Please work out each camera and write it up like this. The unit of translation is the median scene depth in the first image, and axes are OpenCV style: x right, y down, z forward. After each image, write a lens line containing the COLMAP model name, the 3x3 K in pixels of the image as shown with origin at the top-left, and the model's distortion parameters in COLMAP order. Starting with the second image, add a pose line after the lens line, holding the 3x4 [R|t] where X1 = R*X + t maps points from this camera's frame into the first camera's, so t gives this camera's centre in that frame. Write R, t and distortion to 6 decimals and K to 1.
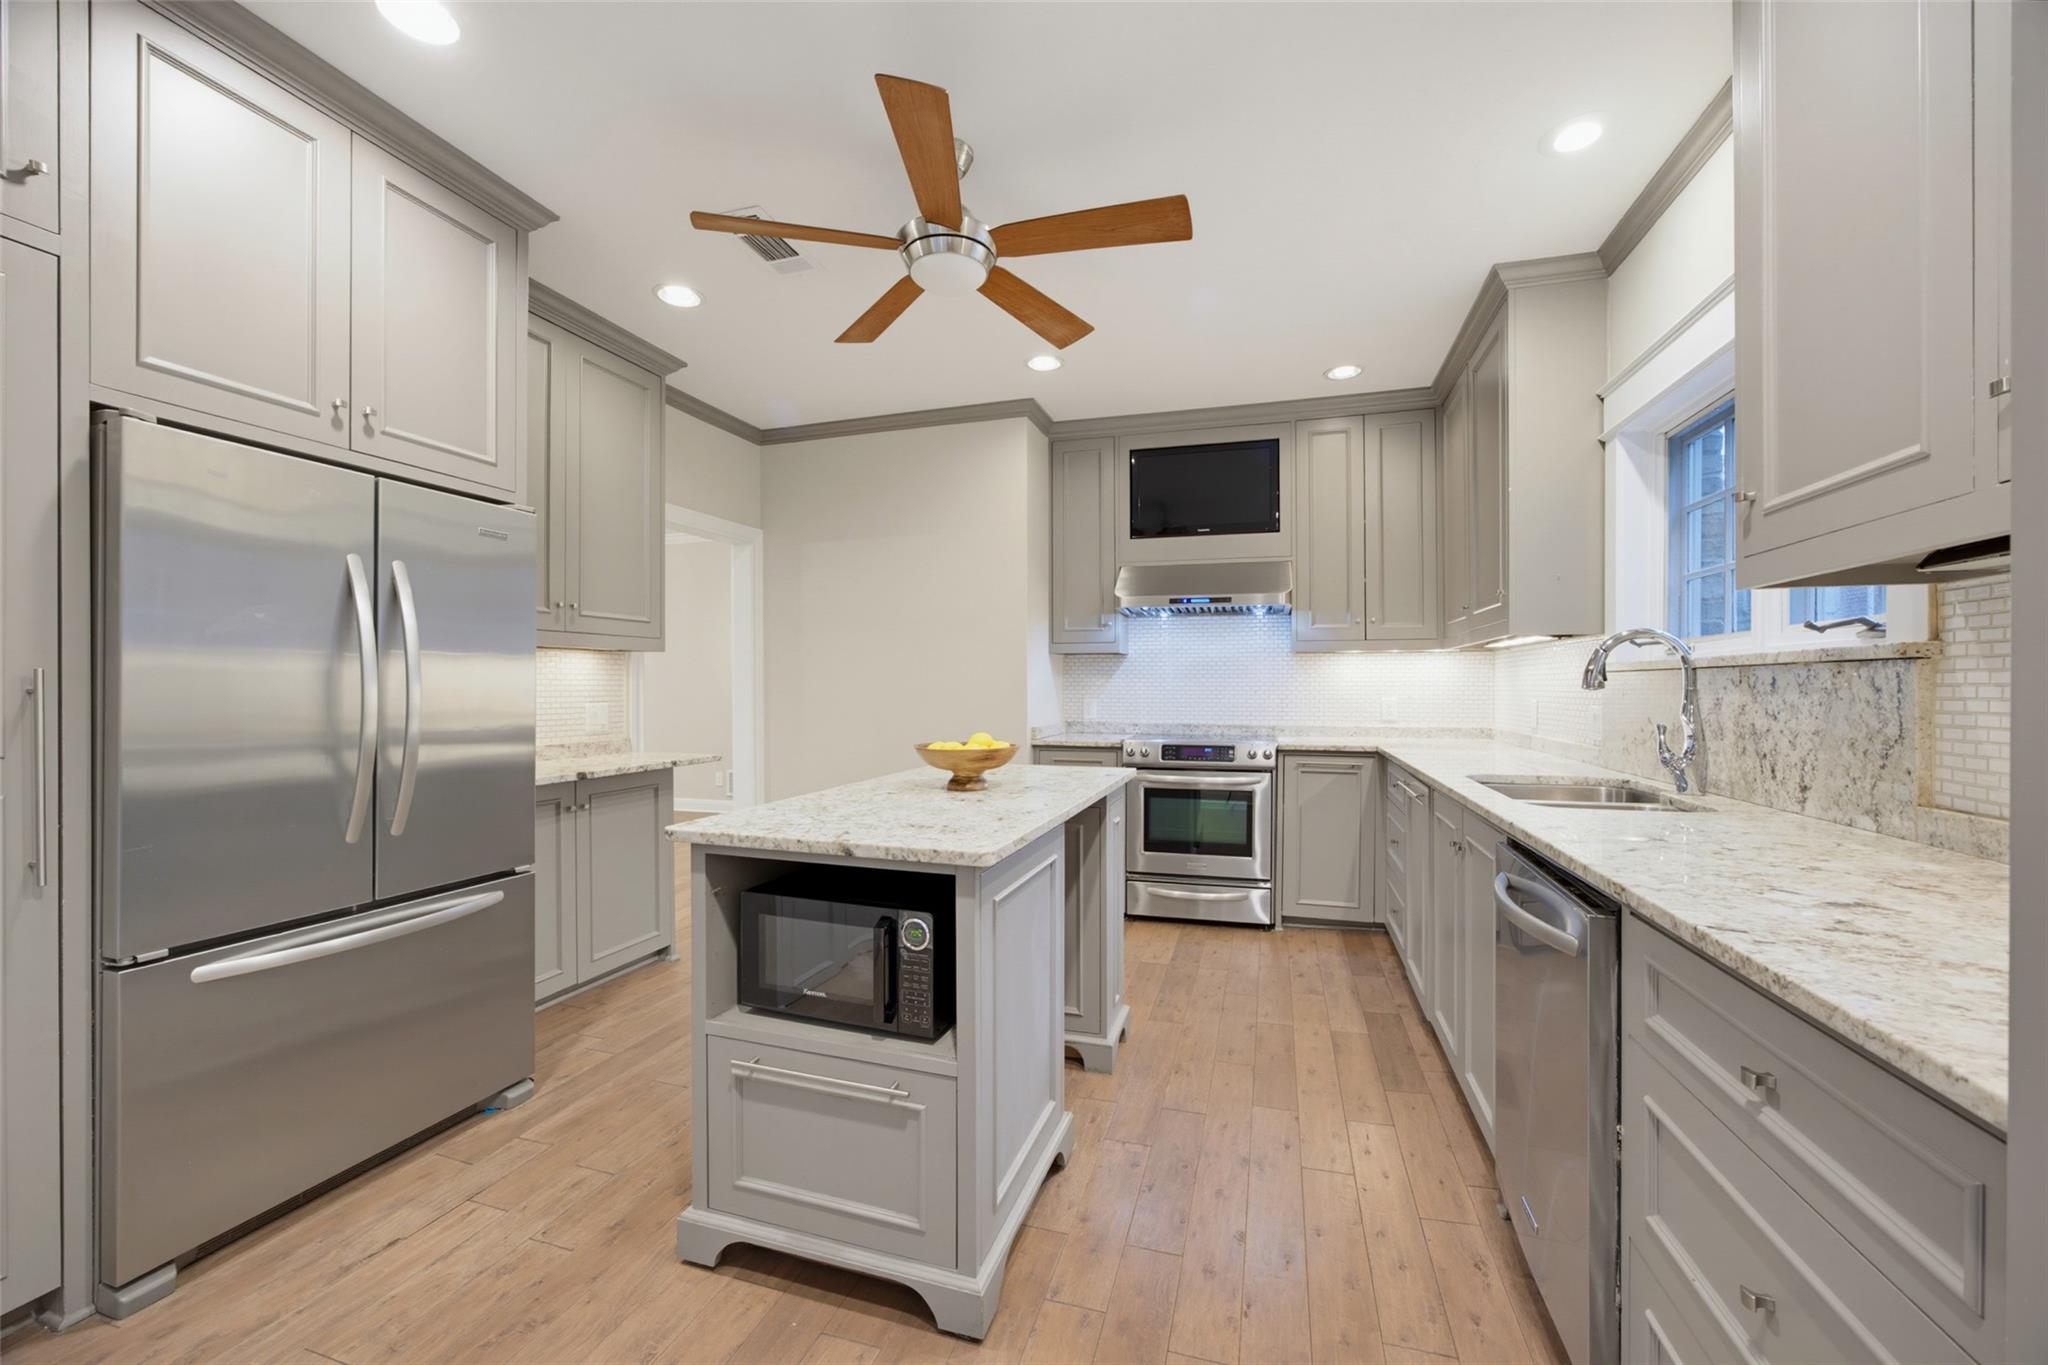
lens RADIAL K [[797.0, 0, 1027.1], [0, 797.0, 689.3], [0, 0, 1]] dist [-0.012575, 0.003303]
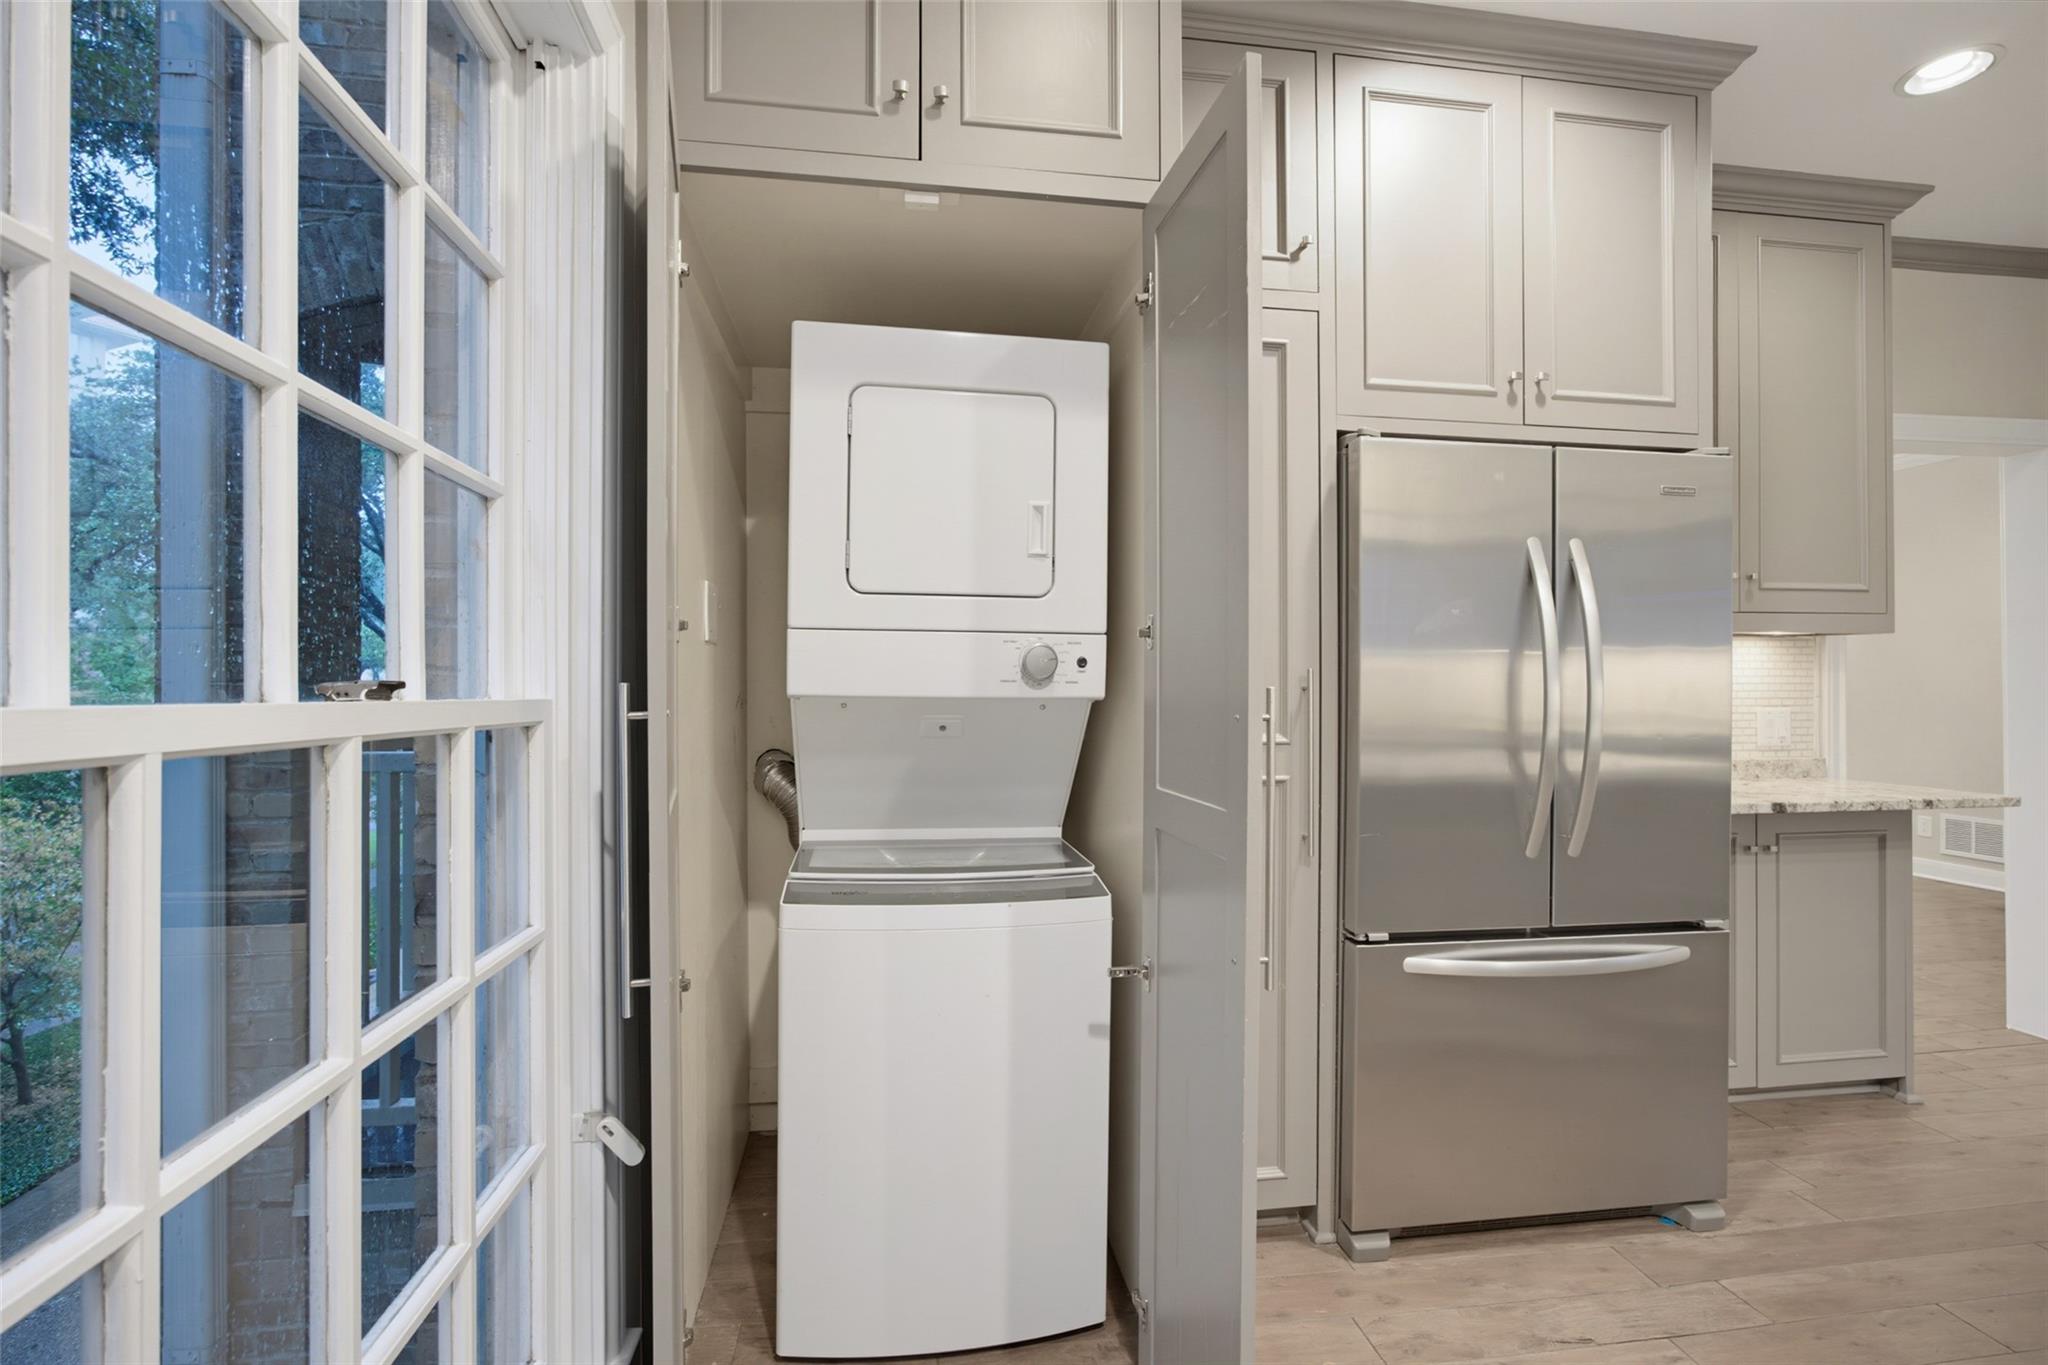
lens RADIAL K [[894.7, 0, 1018.9], [0, 894.7, 687.4], [0, 0, 1]] dist [-0.004125, 0.000578]
pose [[0.430945, 0.001551, -0.902377, -0.171540], [-0.003988, 0.999992, -0.000186, 0.002405], [0.902369, 0.003678, 0.430948, 0.030532]]
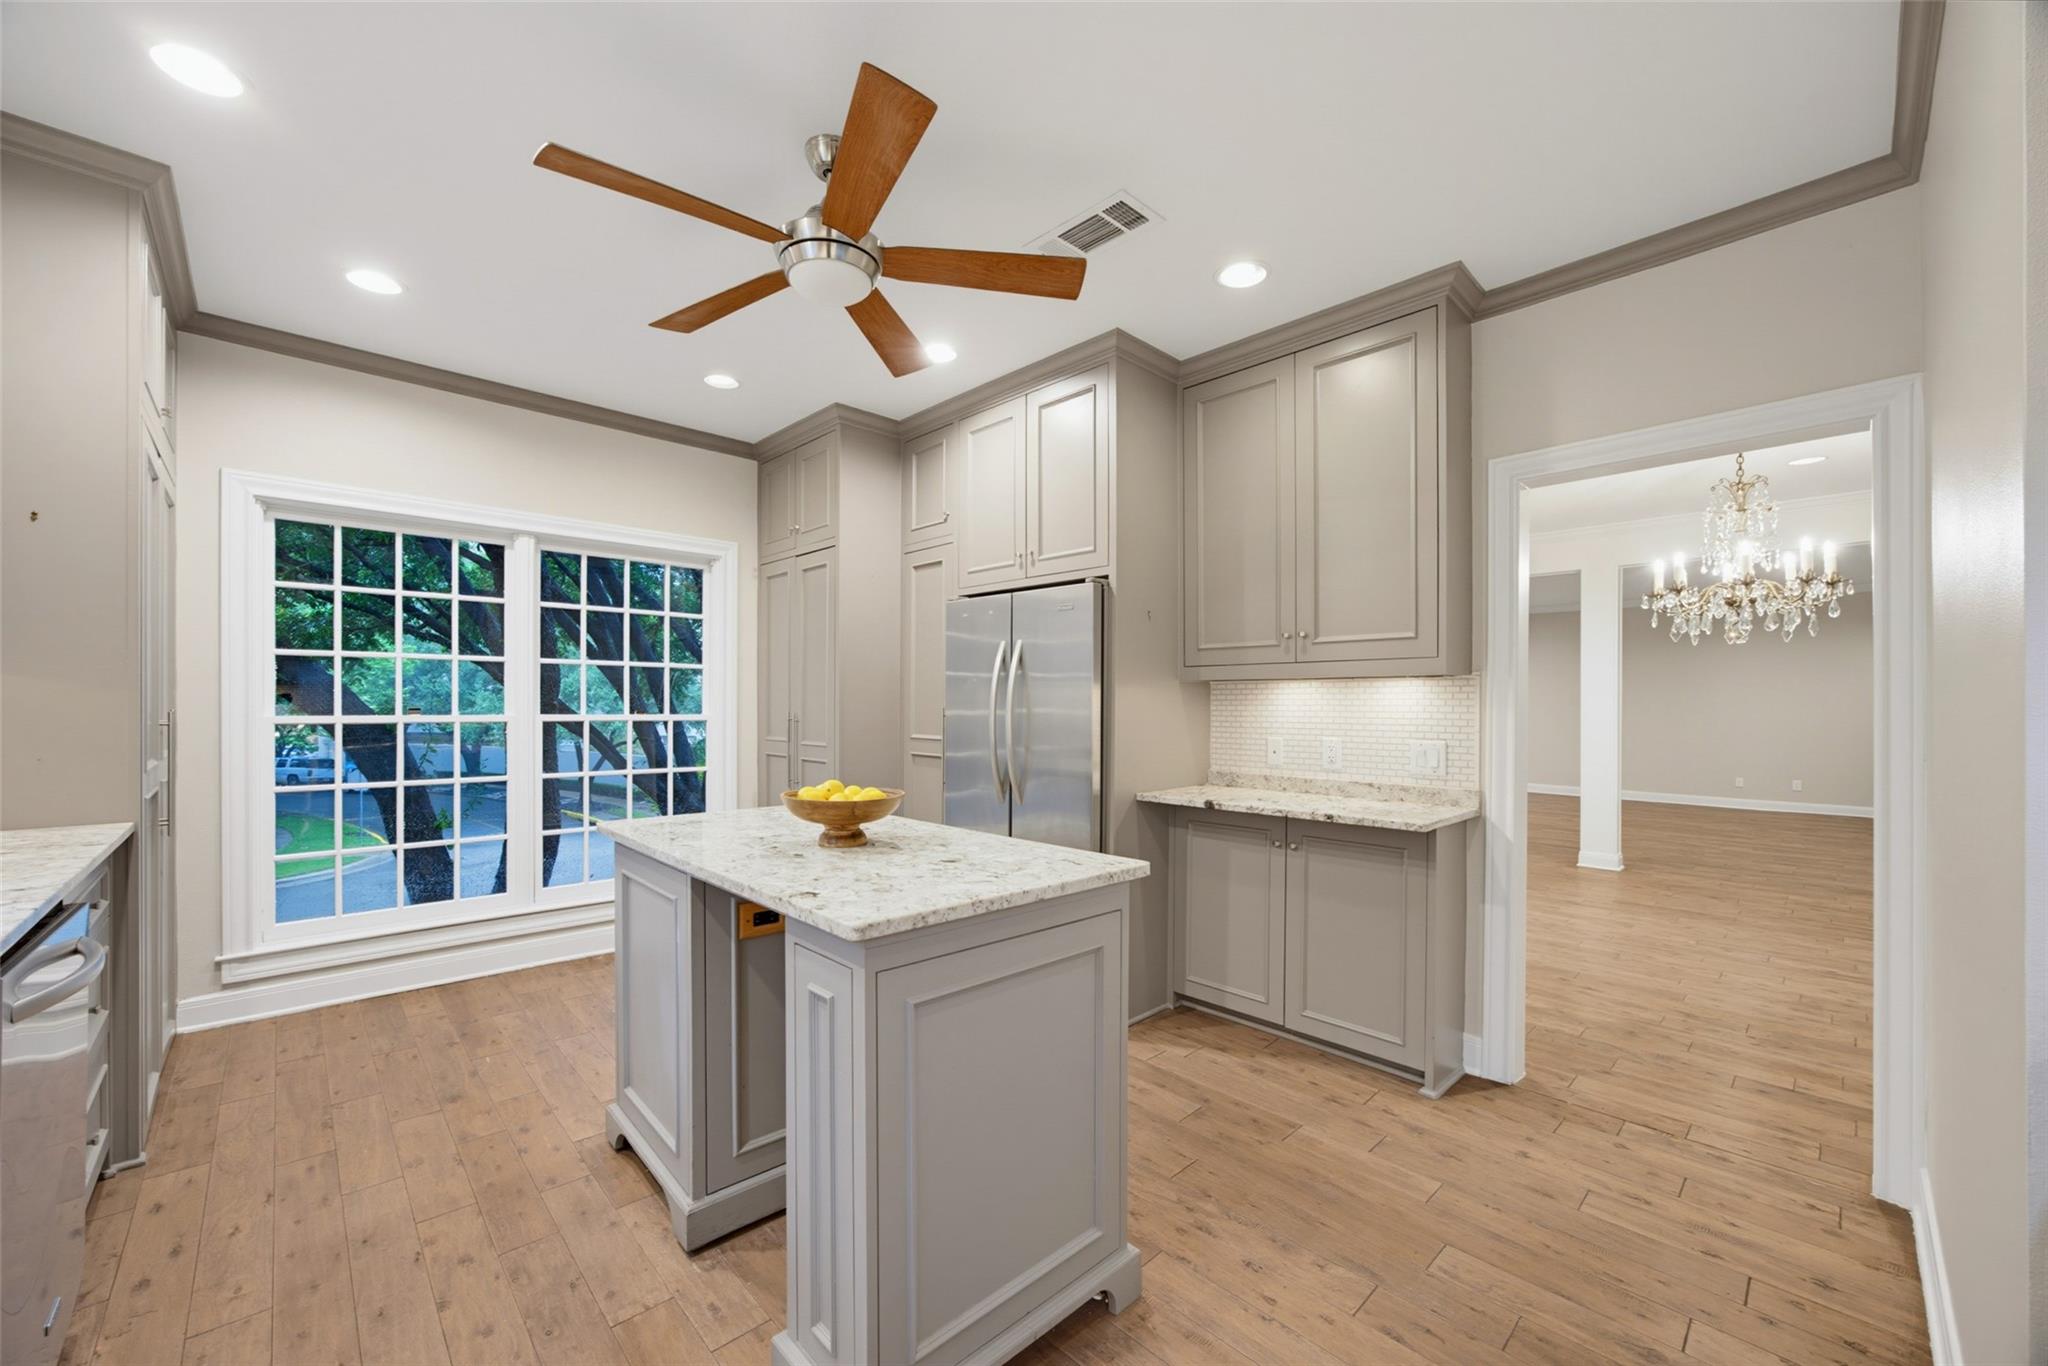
lens RADIAL K [[797.0, 0, 1019.1], [0, 797.0, 699.8], [0, 0, 1]] dist [-0.012575, 0.003303]
pose [[-0.497430, -0.002886, -0.867499, 0.652611], [-0.006798, 0.999977, 0.000571, -0.038222], [0.867477, 0.006181, -0.497438, 1.797182]]
